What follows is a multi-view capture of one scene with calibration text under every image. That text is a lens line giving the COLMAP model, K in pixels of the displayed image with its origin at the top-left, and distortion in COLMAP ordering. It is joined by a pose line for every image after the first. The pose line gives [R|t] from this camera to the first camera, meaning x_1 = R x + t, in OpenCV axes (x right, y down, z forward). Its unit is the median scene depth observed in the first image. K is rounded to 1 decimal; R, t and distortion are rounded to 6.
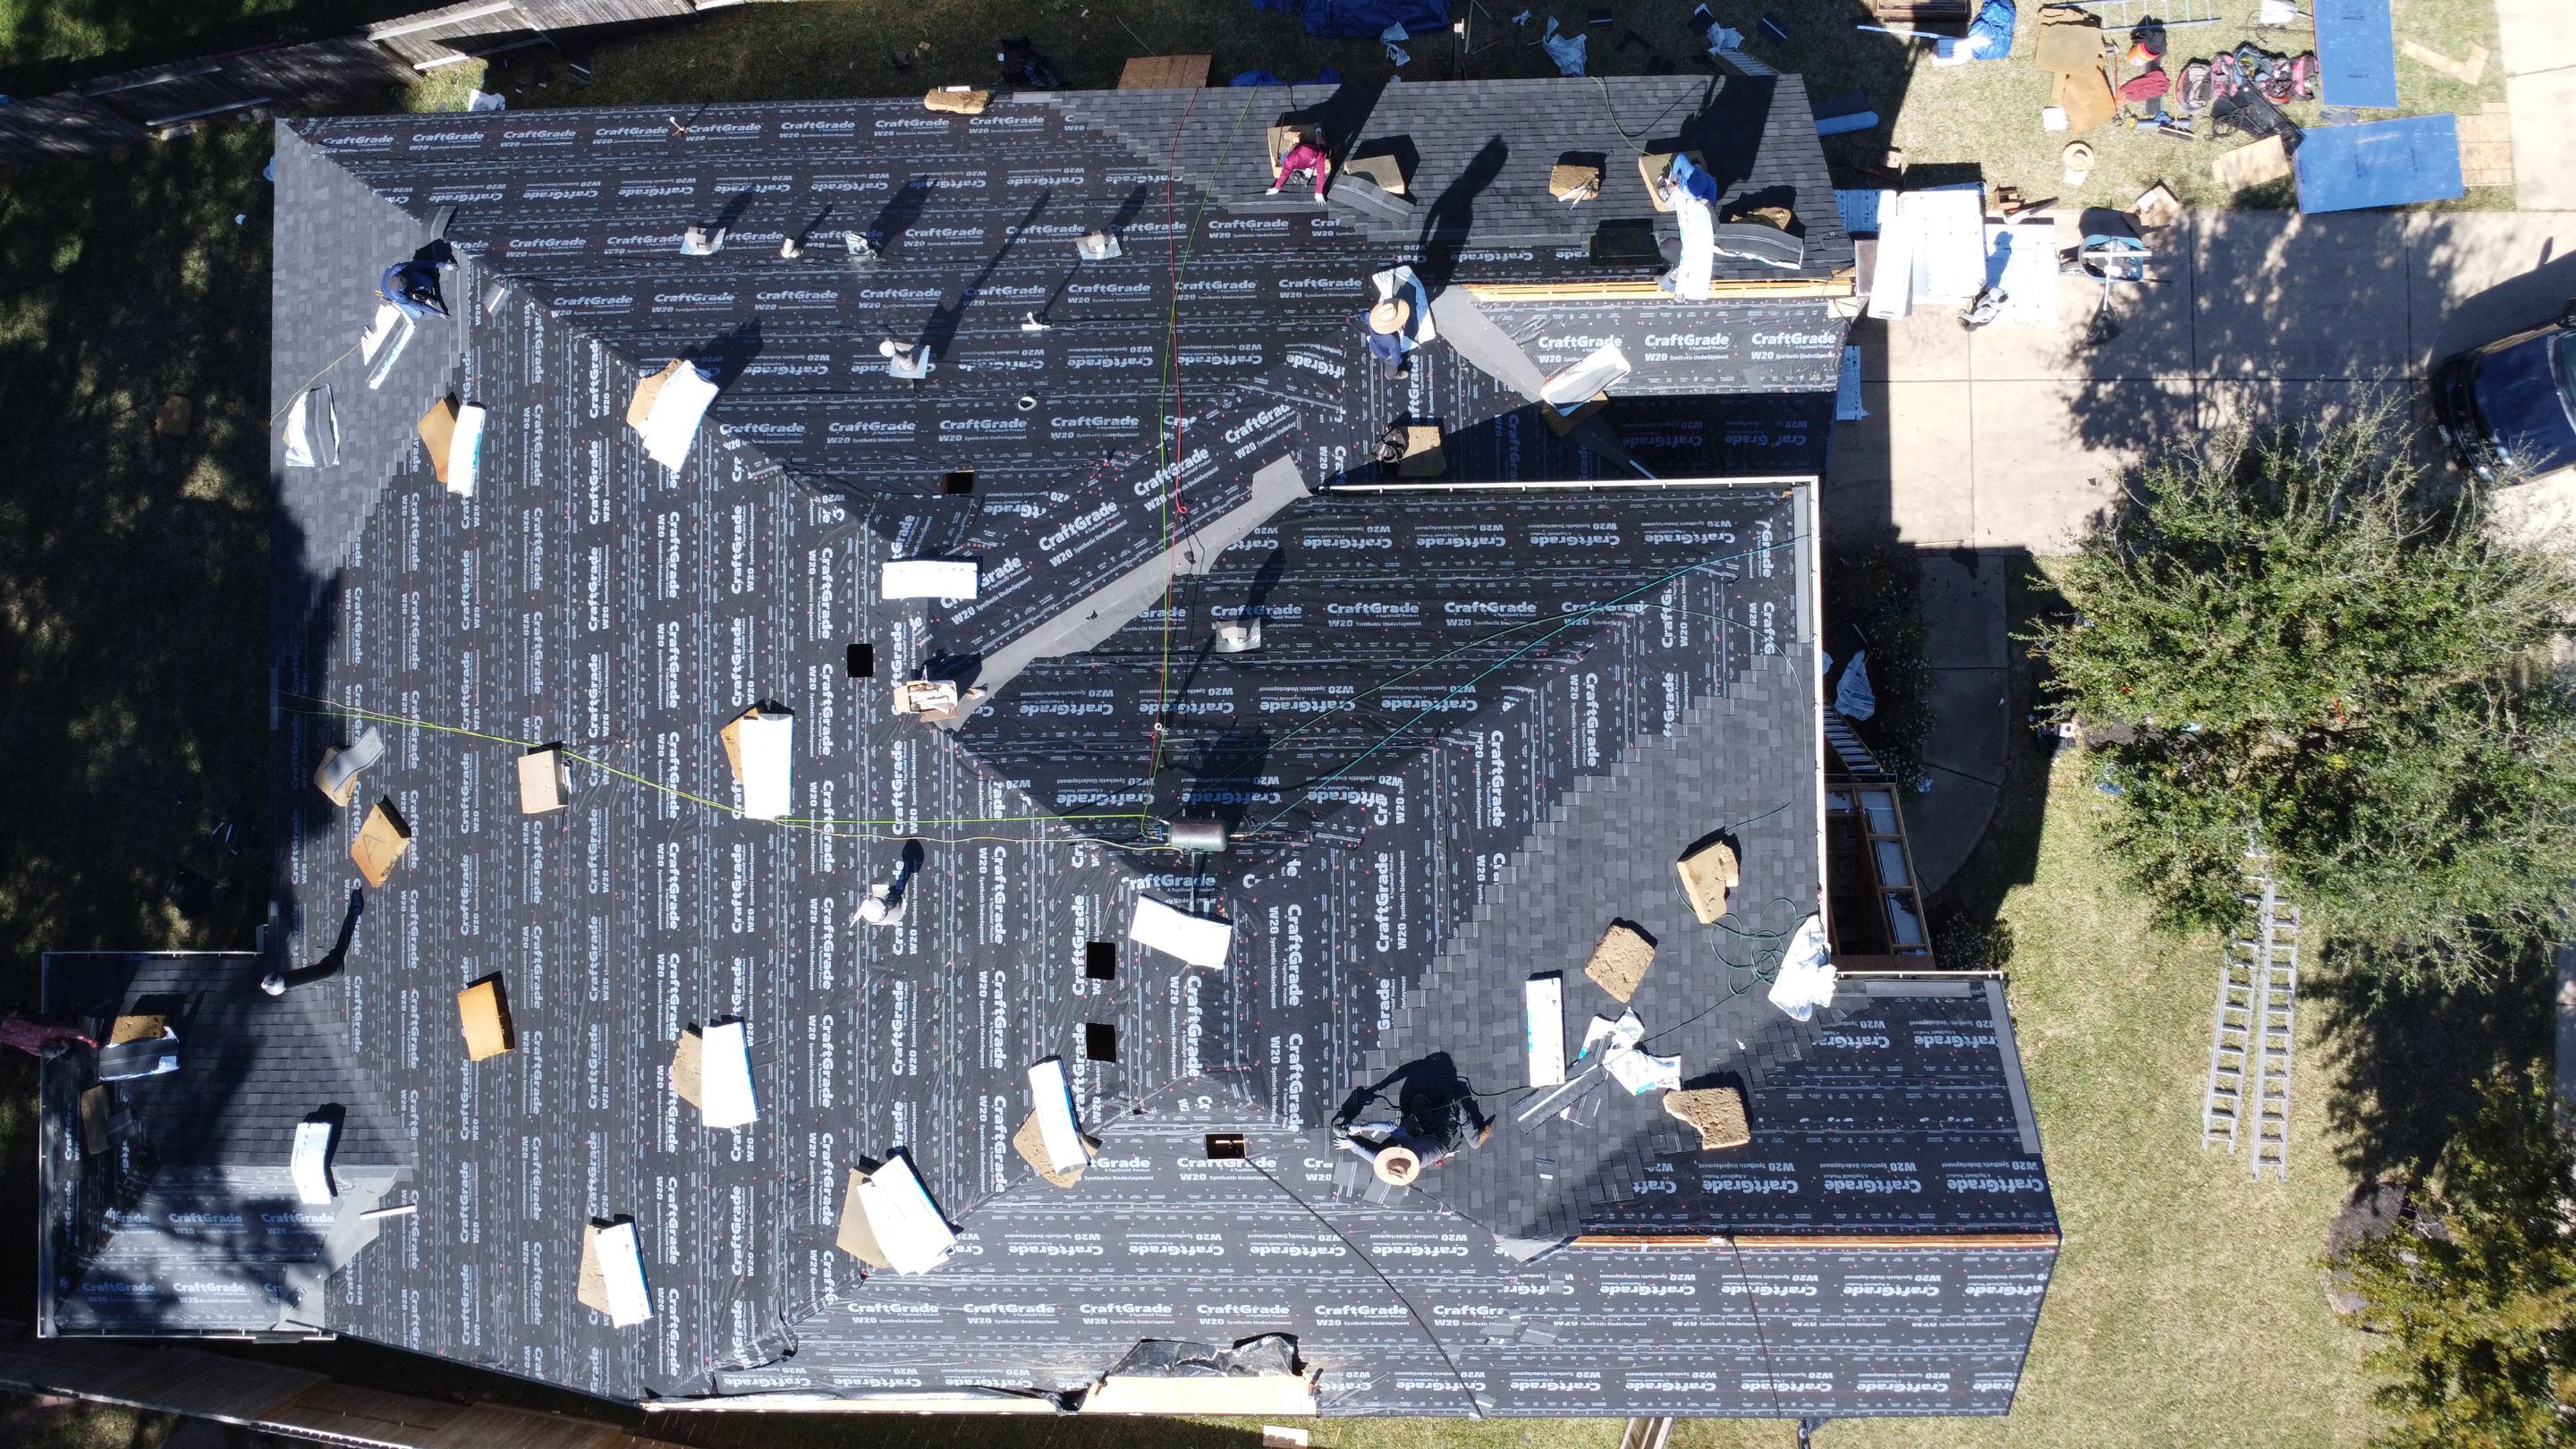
lens RADIAL K [[1857.3, 0, 1288.0], [0, 1857.3, 724.5], [0, 0, 1]] dist [-0.023754, -0.011017]
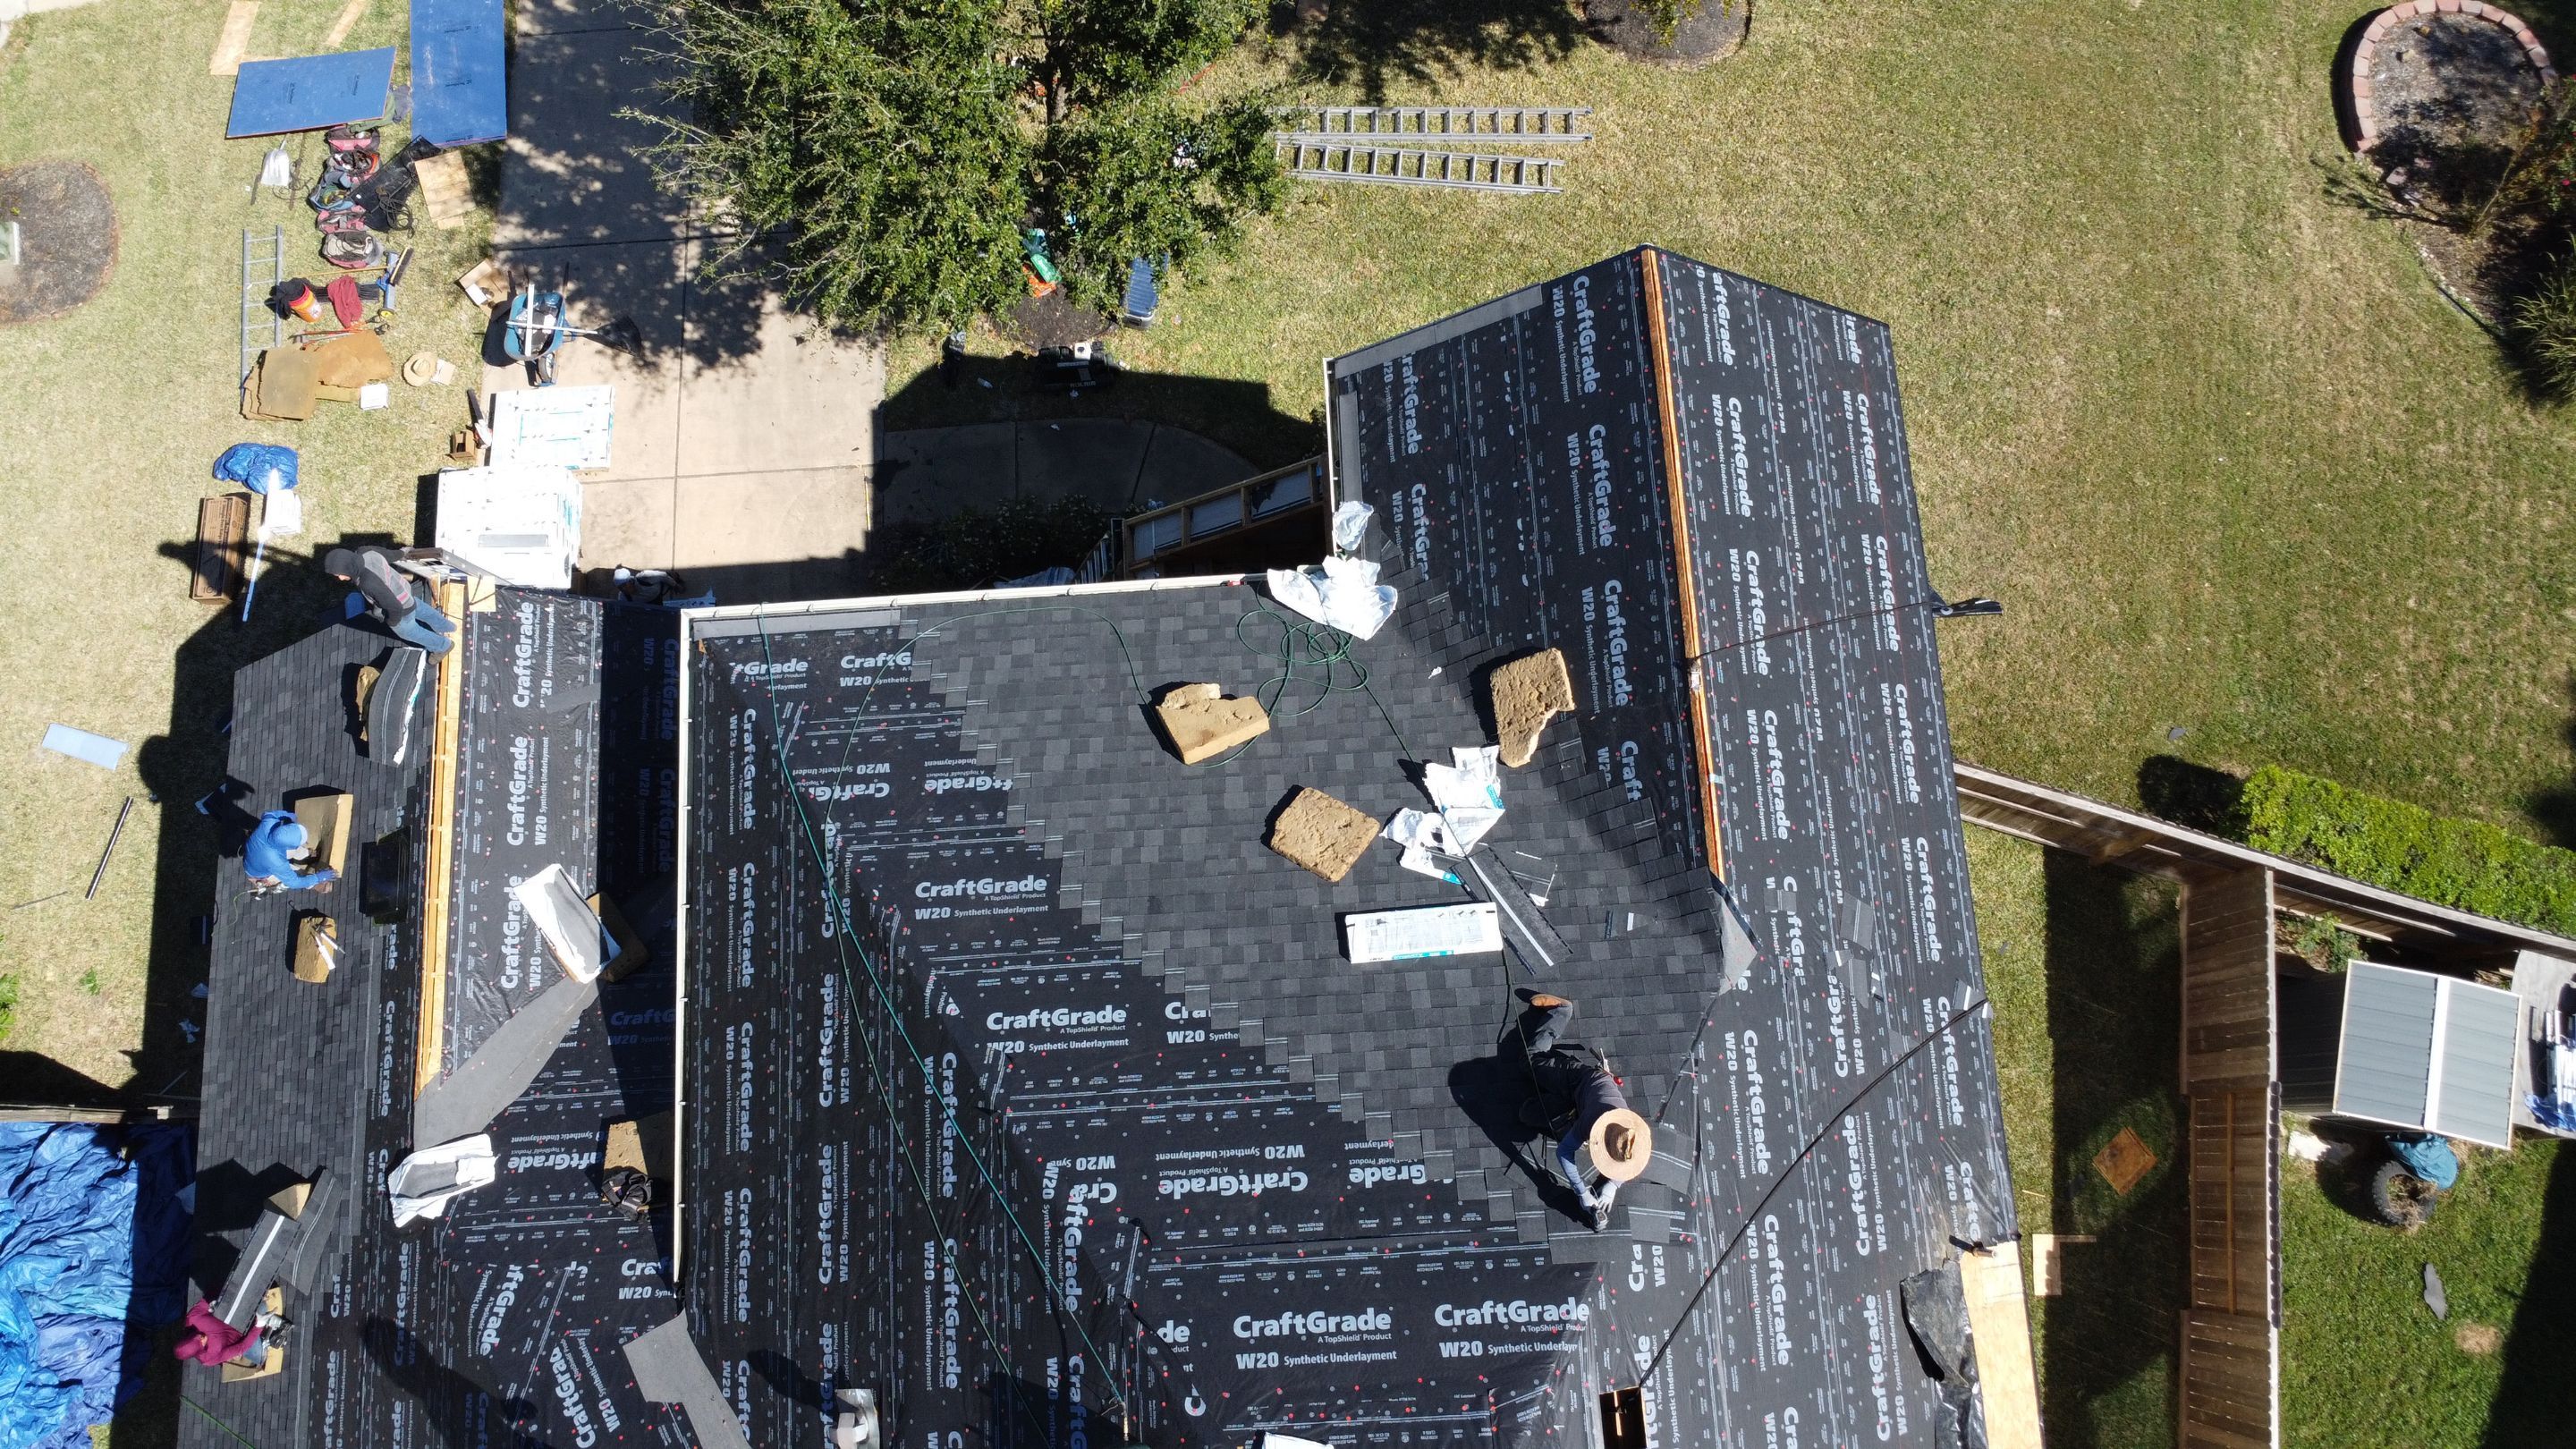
lens RADIAL K [[1868.4, 0, 1293.8], [0, 1868.4, 702.1], [0, 0, 1]] dist [-0.007332, -0.065667]
pose [[-0.044512, -0.957884, 0.283683, 0.022775], [0.998998, -0.041350, 0.017128, 0.098716], [-0.004676, 0.284161, 0.958765, 0.276327]]
